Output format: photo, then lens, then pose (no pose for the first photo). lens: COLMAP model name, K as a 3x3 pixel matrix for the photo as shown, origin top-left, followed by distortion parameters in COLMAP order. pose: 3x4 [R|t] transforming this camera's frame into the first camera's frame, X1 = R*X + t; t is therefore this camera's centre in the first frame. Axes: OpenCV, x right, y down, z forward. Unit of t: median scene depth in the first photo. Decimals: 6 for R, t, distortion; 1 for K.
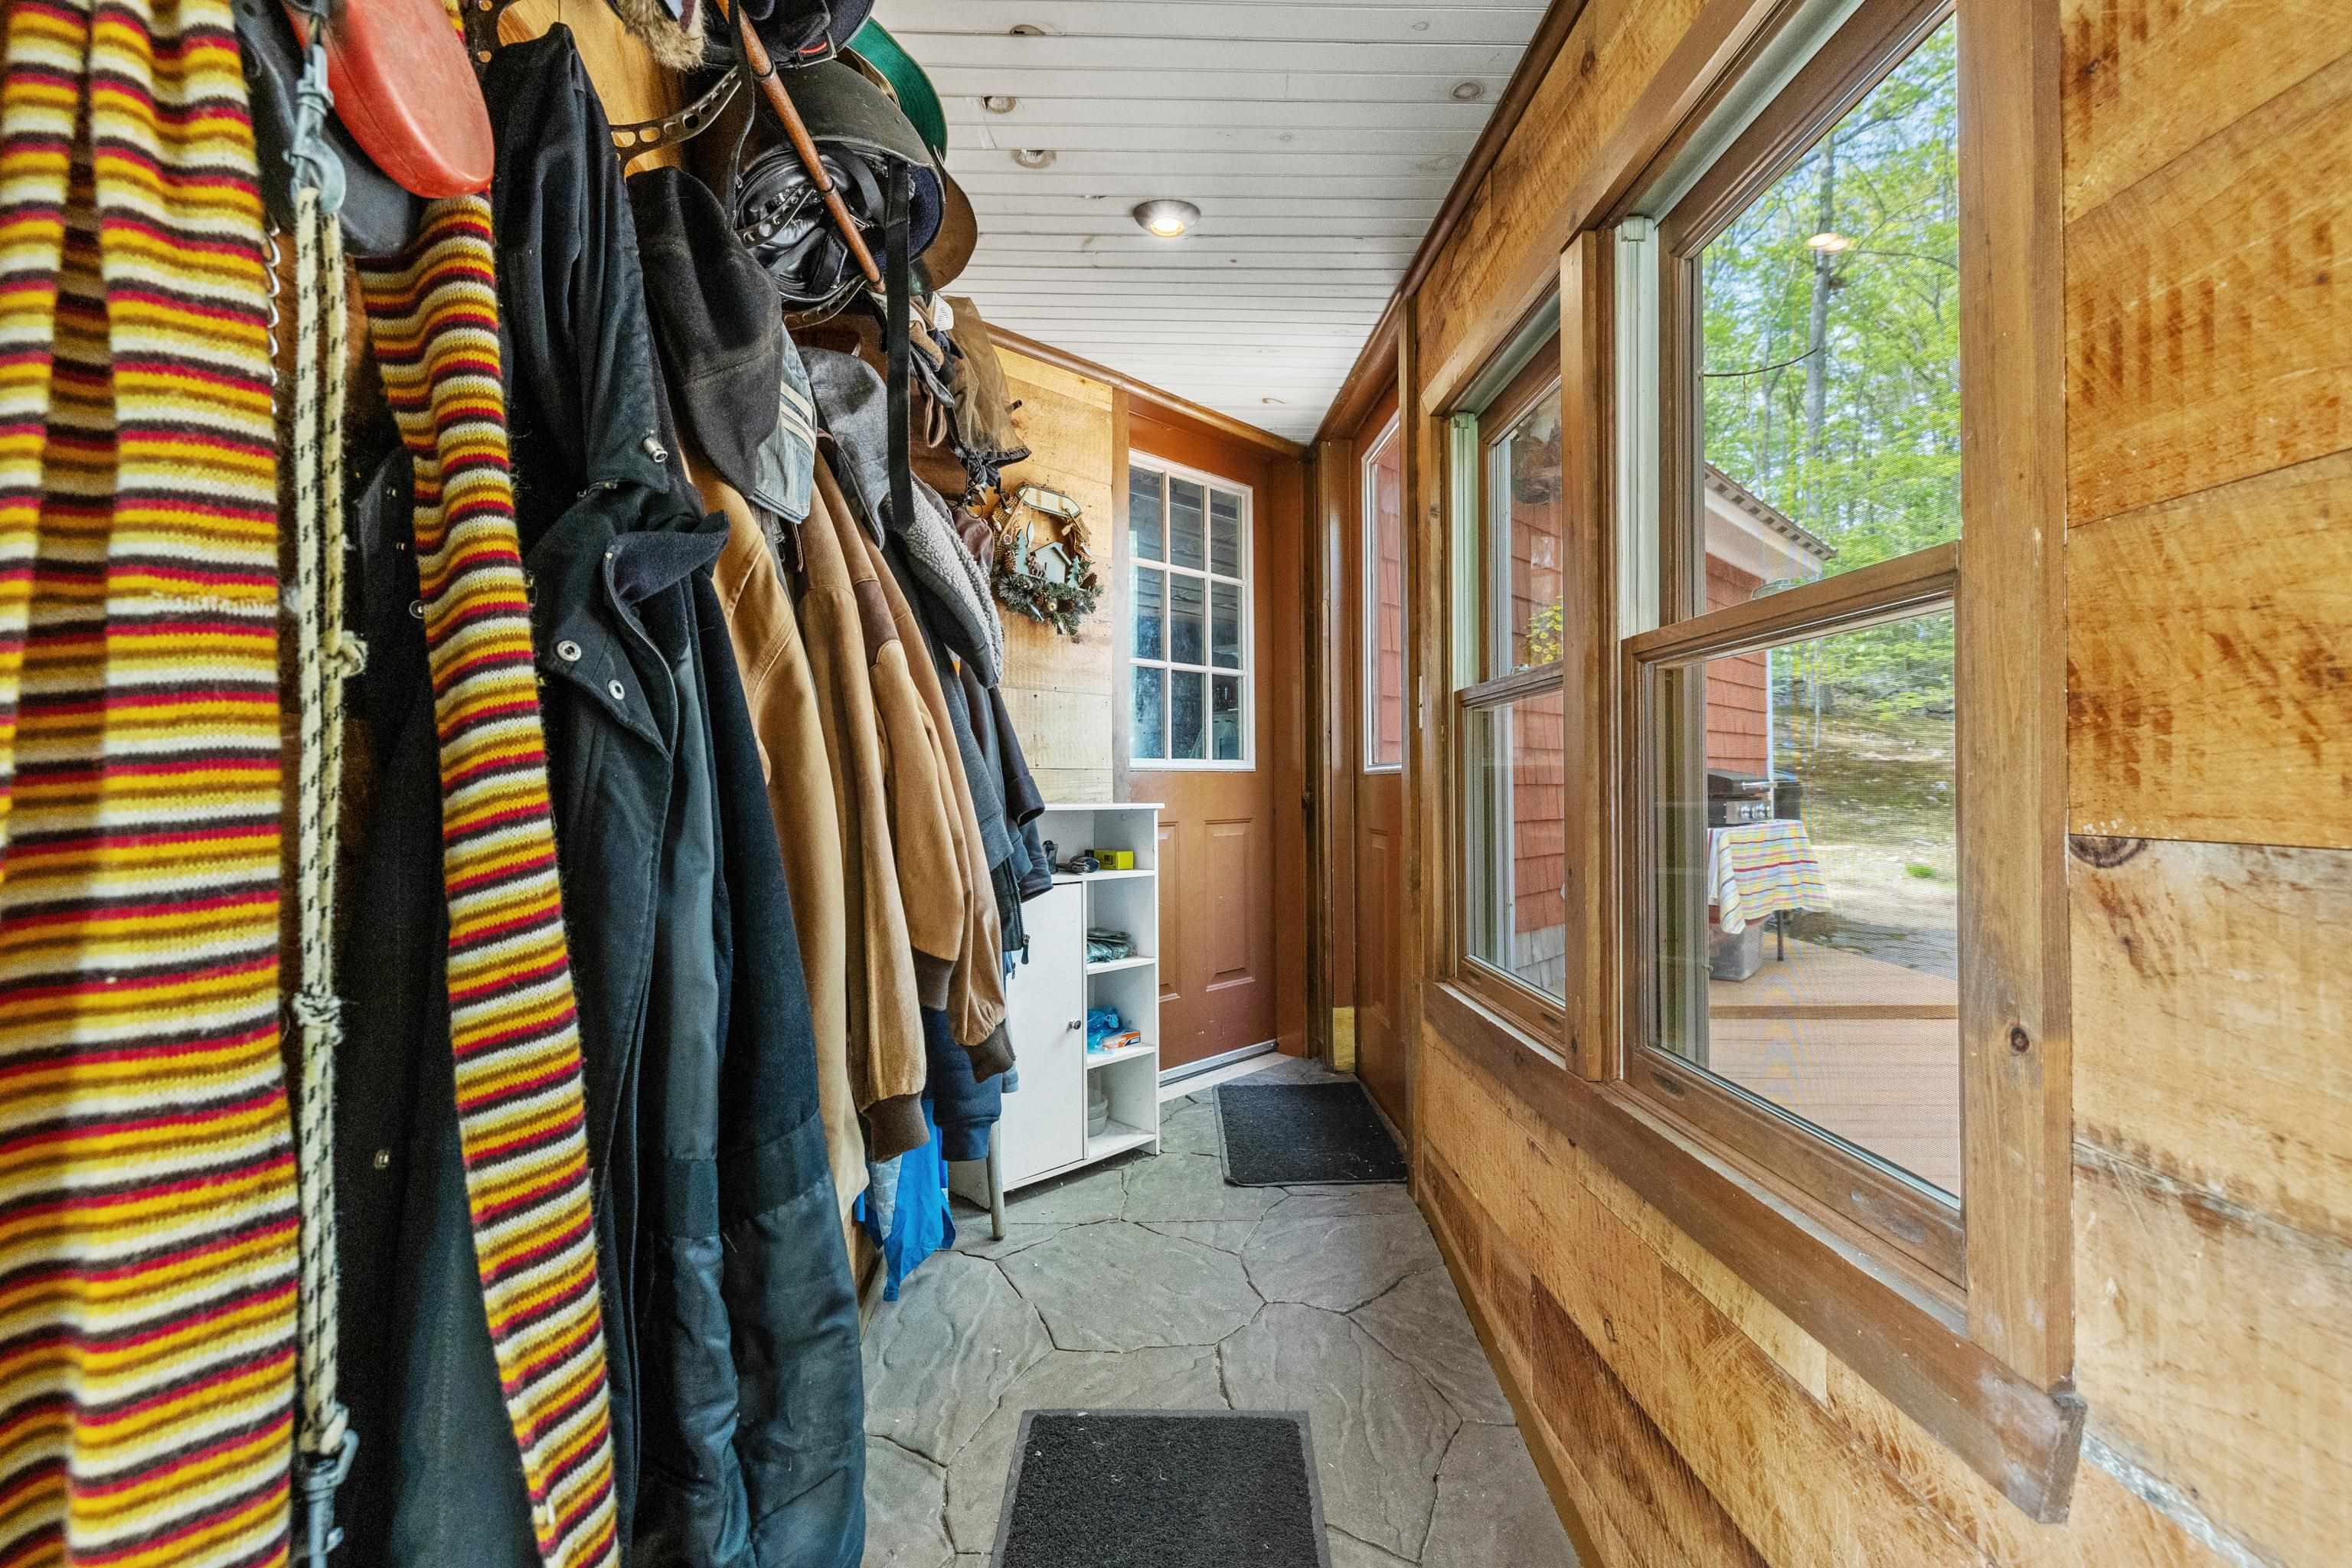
lens RADIAL K [[1028.3, 0, 1176.0], [0, 1028.3, 784.0], [0, 0, 1]] dist [0.000743, -0.000017]
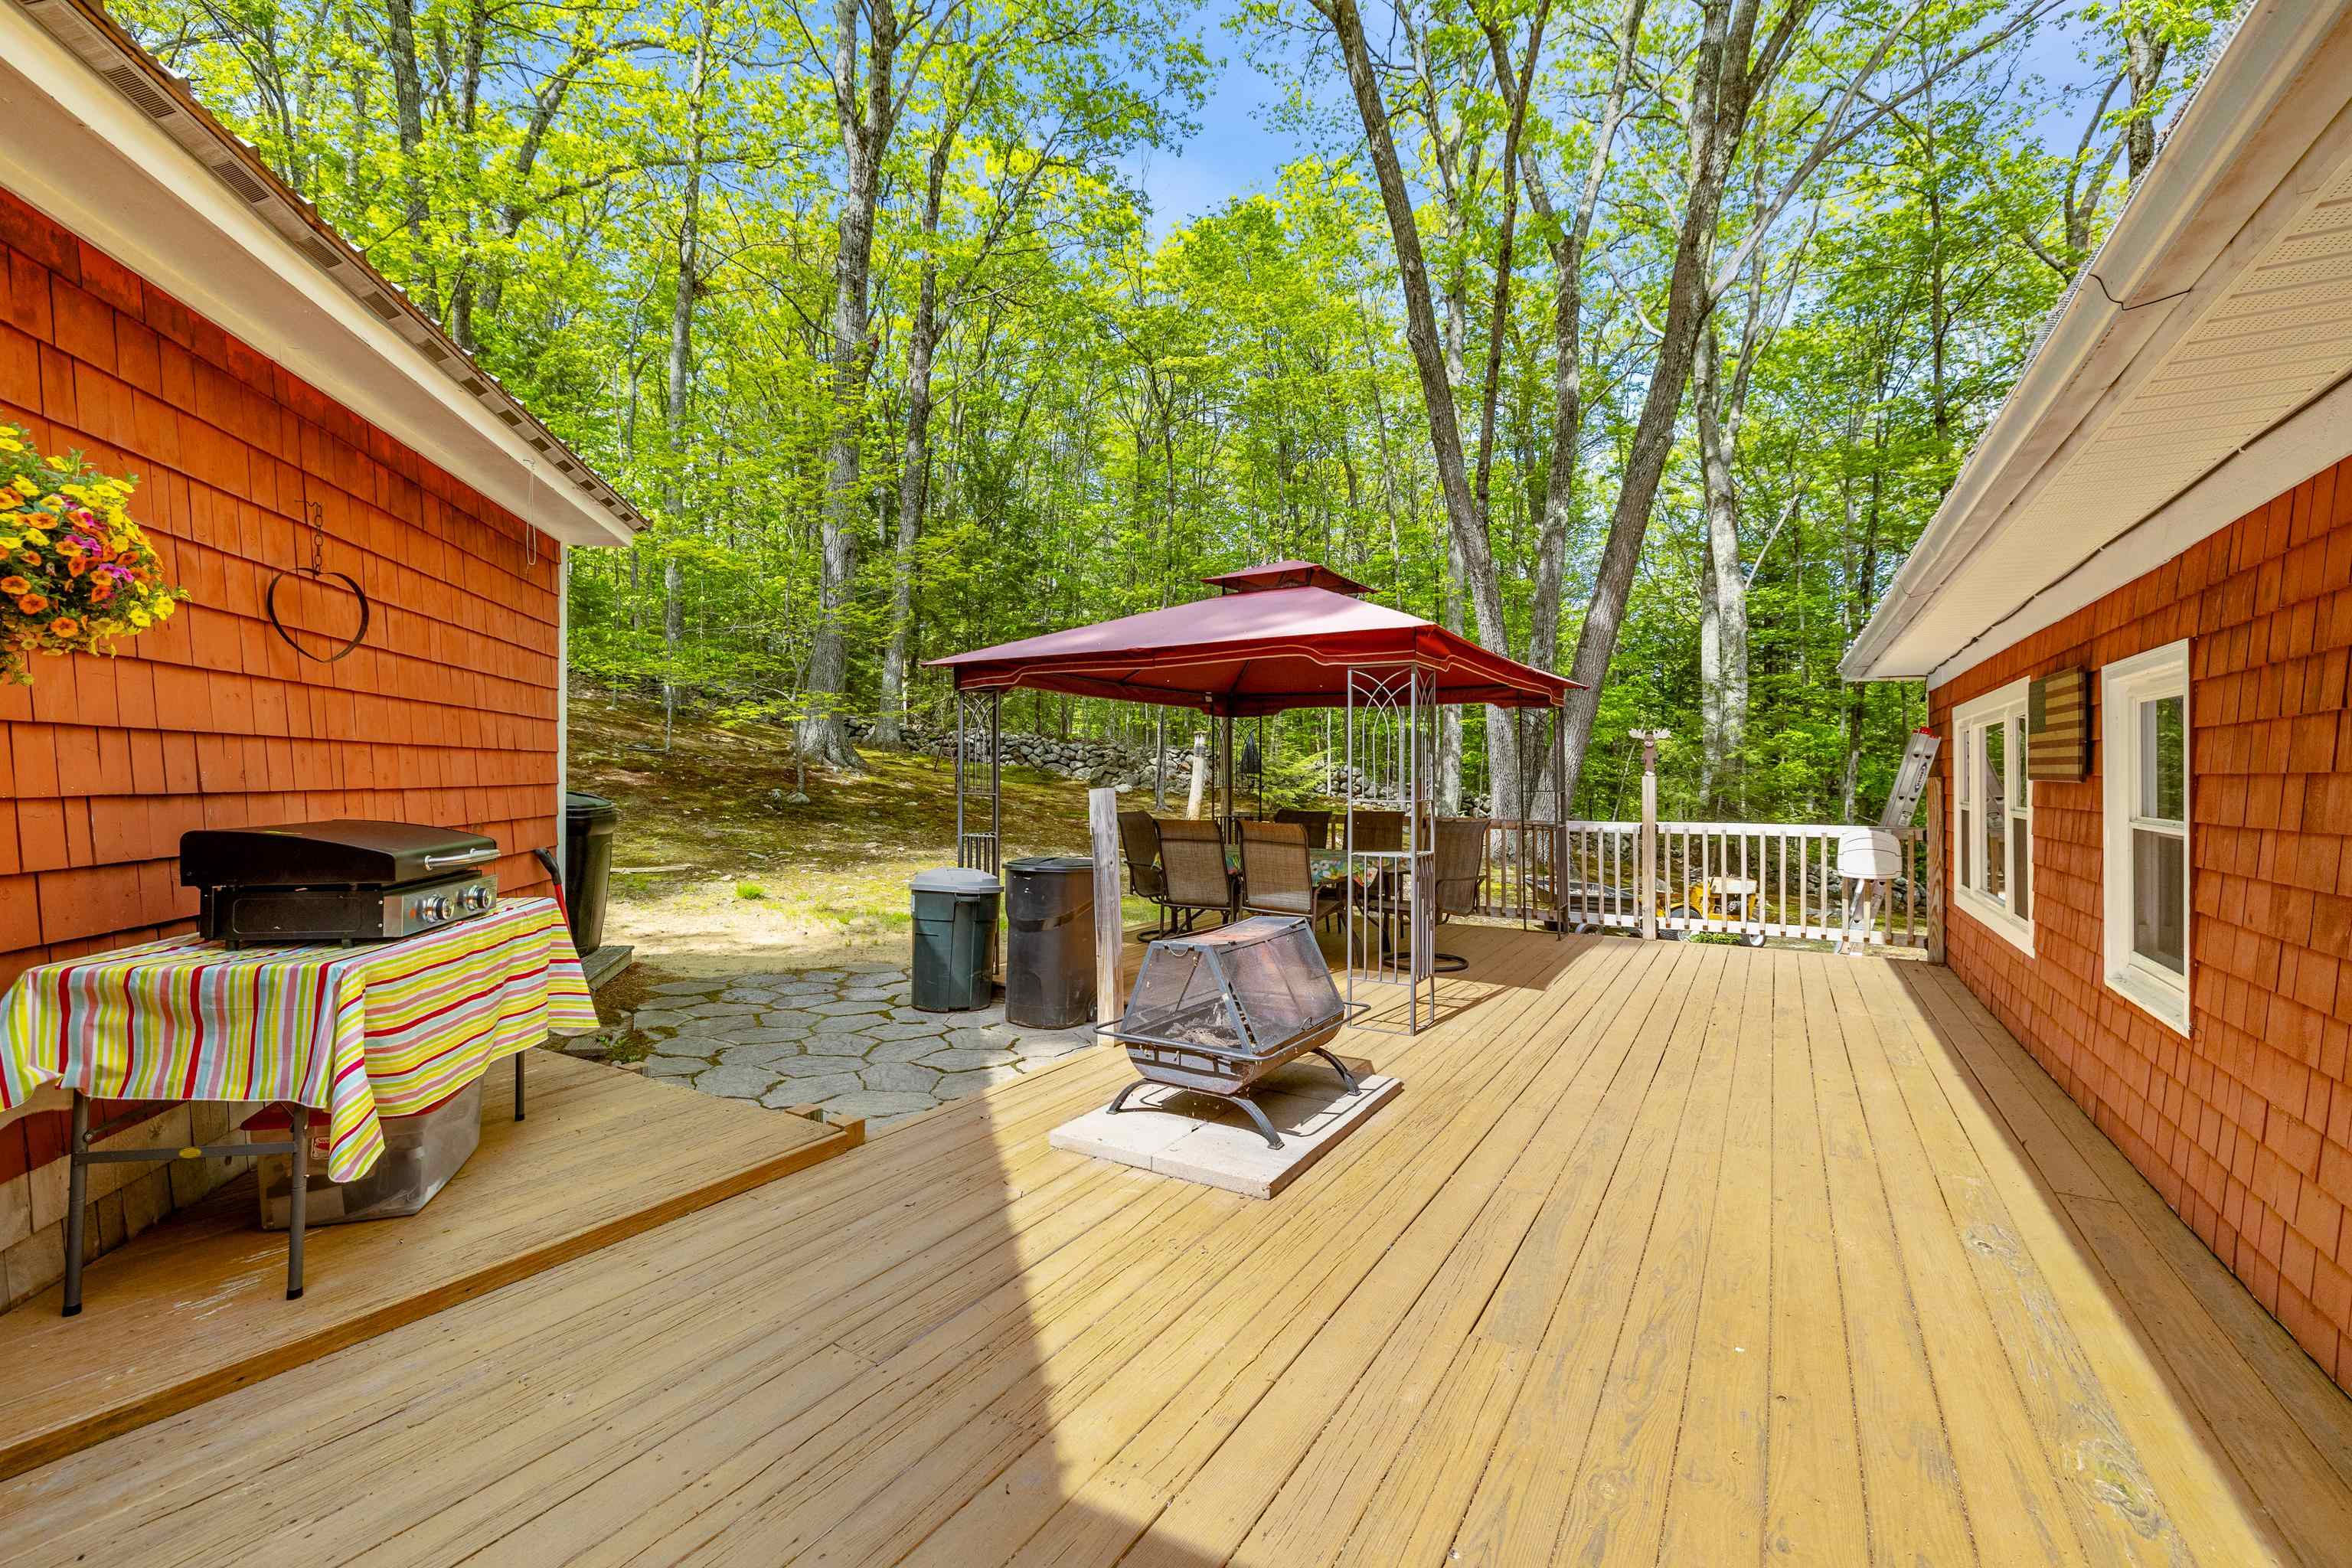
lens RADIAL K [[1012.0, 0, 1175.4], [0, 1012.0, 767.7], [0, 0, 1]] dist [-0.001244, -0.000218]
pose [[0.536102, 0.016612, 0.843989, 0.070990], [-0.010355, 0.999861, -0.013103, -0.011024], [-0.844089, -0.001715, 0.536200, 0.083542]]
